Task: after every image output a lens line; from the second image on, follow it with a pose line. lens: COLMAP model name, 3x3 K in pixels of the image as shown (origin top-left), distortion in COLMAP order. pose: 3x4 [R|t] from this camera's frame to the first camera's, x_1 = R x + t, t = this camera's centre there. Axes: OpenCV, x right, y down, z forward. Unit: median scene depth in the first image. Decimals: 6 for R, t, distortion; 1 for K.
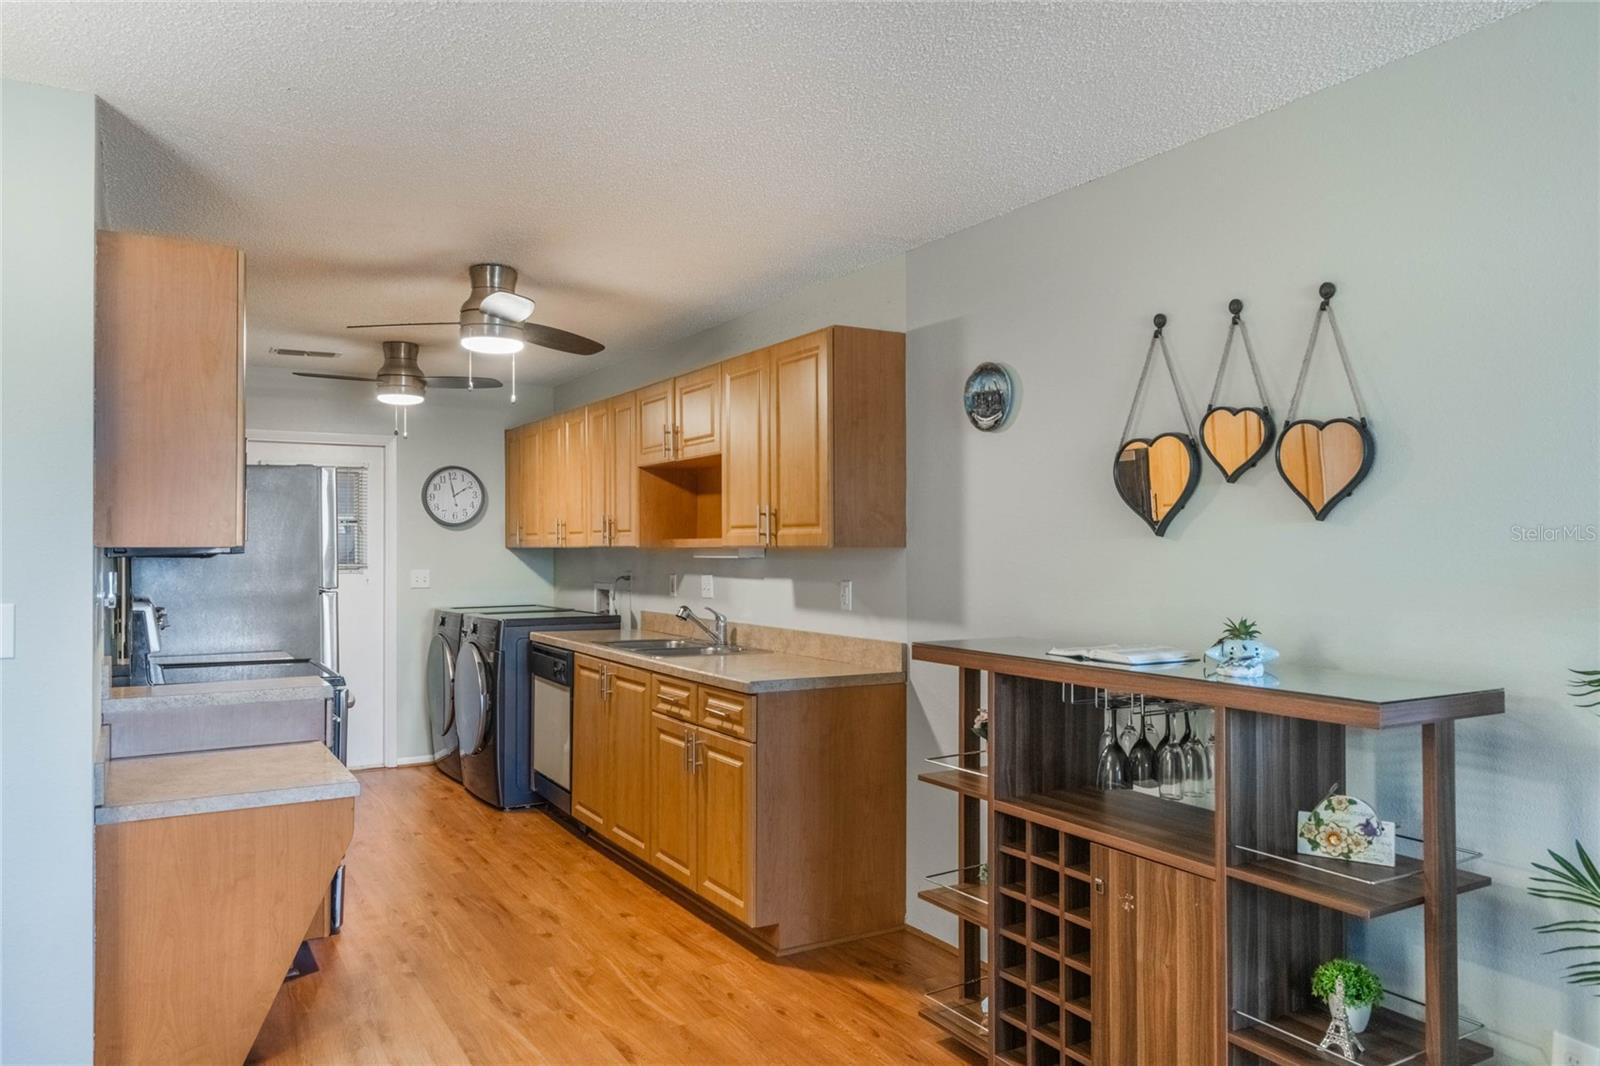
lens RADIAL K [[1108.2, 0, 800.0], [0, 1108.2, 533.0], [0, 0, 1]] dist [-0.002074, -0.000240]
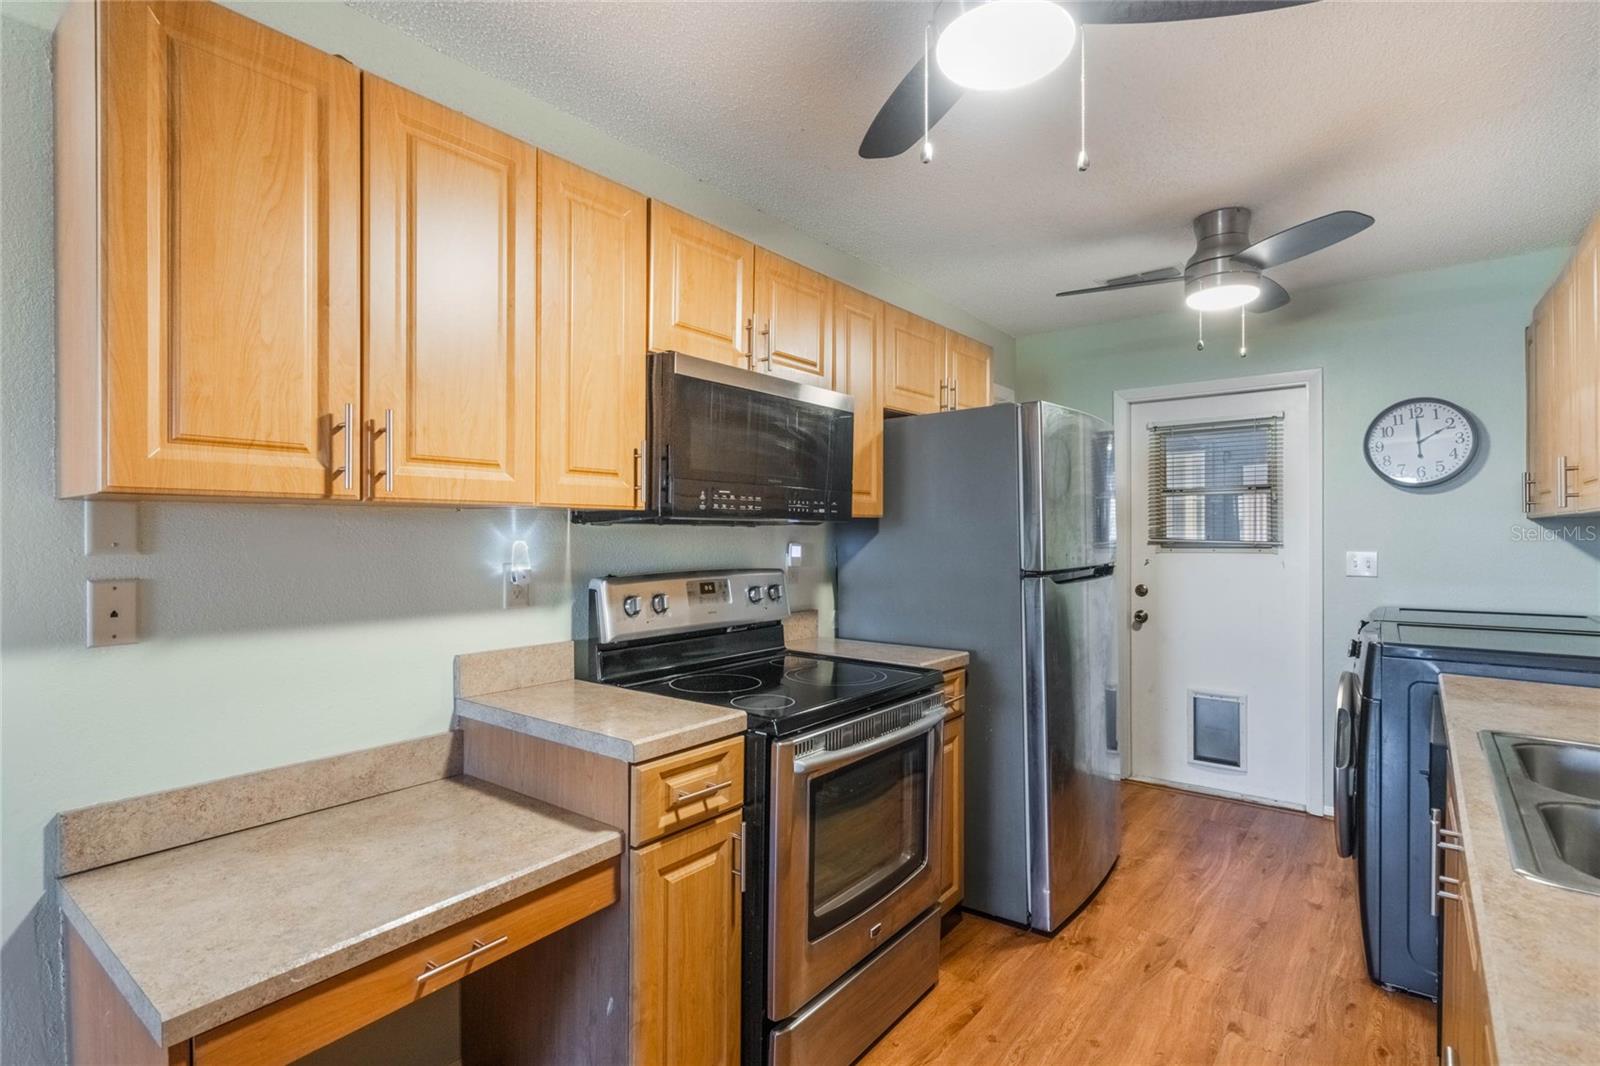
lens RADIAL K [[769.0, 0, 800.0], [0, 769.0, 533.0], [0, 0, 1]] dist [0.001641, -0.000142]
pose [[0.357058, 0.002904, -0.934078, -0.014276], [0.011850, 0.999901, 0.007638, 0.021826], [0.934007, -0.013796, 0.356988, 0.768061]]
